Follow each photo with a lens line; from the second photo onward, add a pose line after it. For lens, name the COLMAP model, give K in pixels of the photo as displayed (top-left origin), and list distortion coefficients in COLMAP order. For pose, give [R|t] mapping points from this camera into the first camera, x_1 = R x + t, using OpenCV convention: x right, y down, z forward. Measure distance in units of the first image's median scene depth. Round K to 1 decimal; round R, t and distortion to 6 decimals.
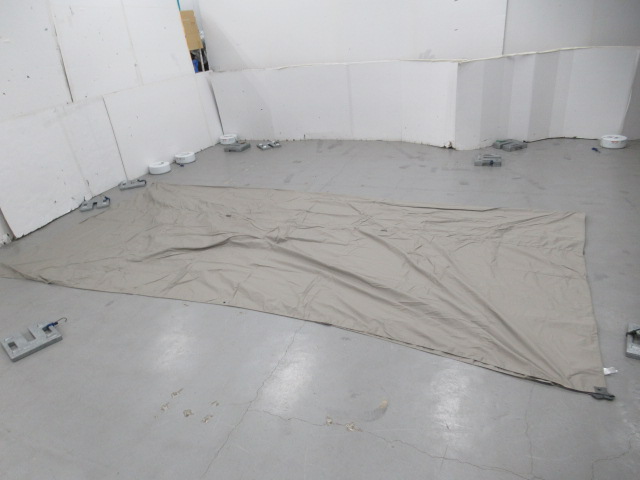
lens RADIAL K [[476.8, 0, 323.1], [0, 476.8, 235.6], [0, 0, 1]] dist [0.001181, 0.002685]
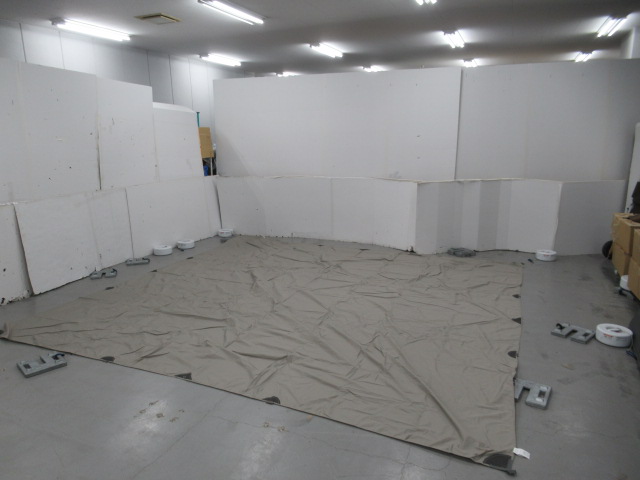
lens RADIAL K [[476.8, 0, 323.1], [0, 476.8, 235.6], [0, 0, 1]] dist [0.001181, 0.002685]
pose [[0.997240, 0.074158, -0.003469, 0.050877], [-0.072991, 0.970872, -0.228211, 0.063616], [-0.013556, 0.227835, 0.973605, -0.153516]]
